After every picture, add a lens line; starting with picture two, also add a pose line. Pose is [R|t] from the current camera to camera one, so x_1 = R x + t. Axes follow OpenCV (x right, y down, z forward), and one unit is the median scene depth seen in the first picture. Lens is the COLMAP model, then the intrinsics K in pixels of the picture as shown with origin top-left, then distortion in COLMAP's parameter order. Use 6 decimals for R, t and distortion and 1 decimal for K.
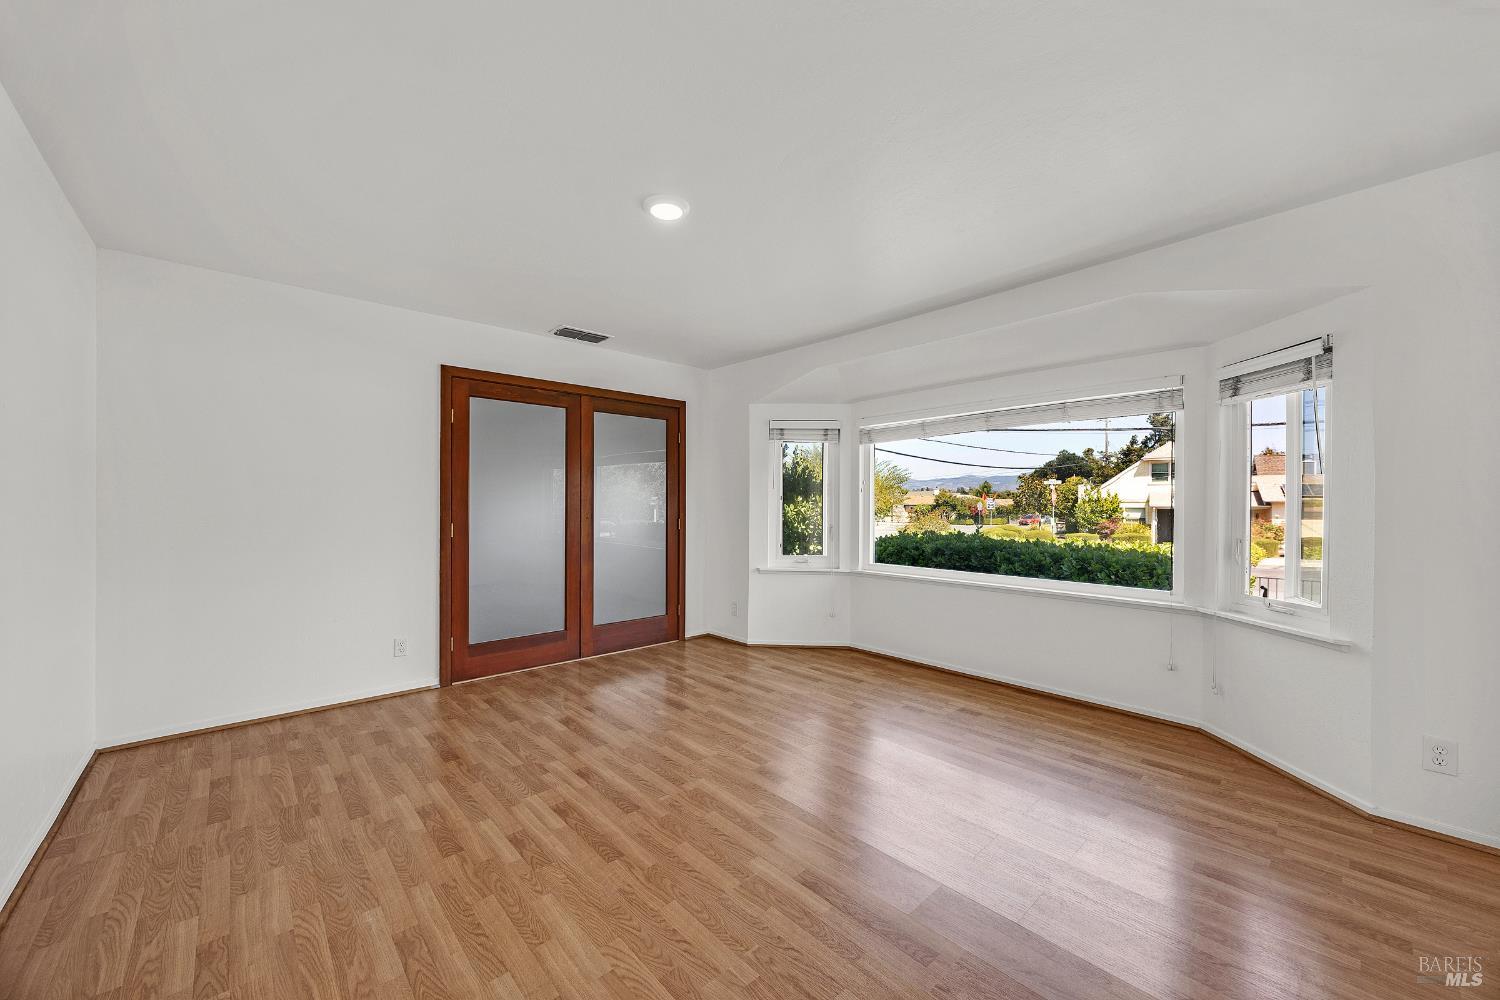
lens RADIAL K [[576.2, 0, 746.6], [0, 576.2, 503.7], [0, 0, 1]] dist [-0.005224, -0.000068]
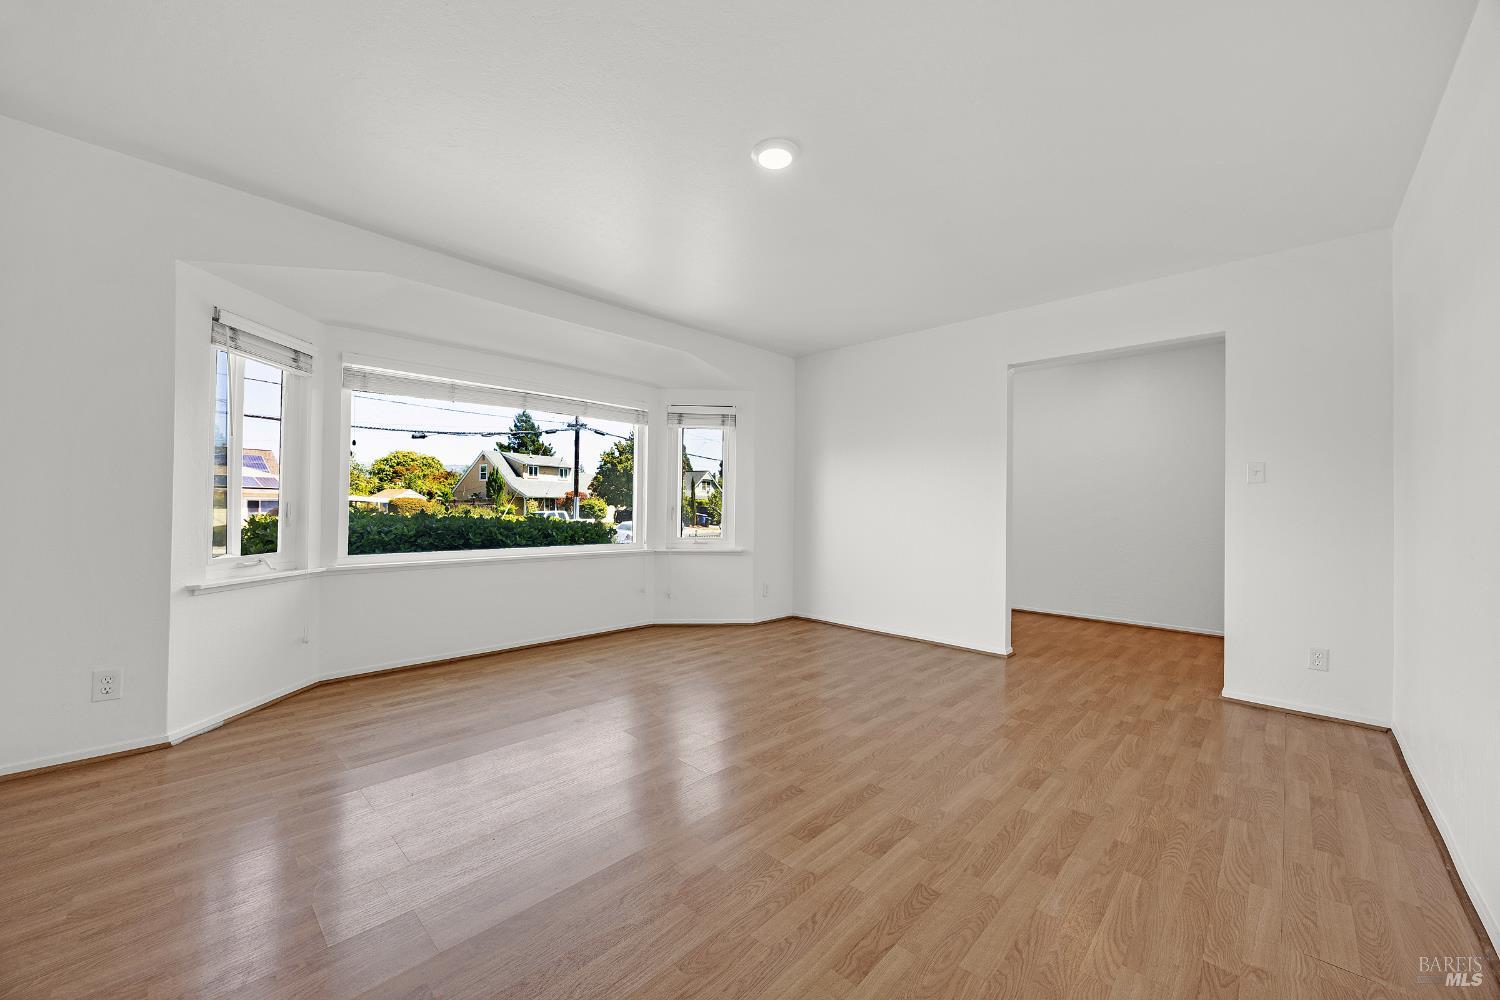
lens RADIAL K [[576.2, 0, 746.6], [0, 576.2, 503.7], [0, 0, 1]] dist [-0.005224, -0.000068]
pose [[-0.086522, -0.000001, 0.996250, -0.761455], [-0.014183, 0.999899, -0.001231, 0.045181], [-0.996149, -0.014236, -0.086514, 0.787597]]
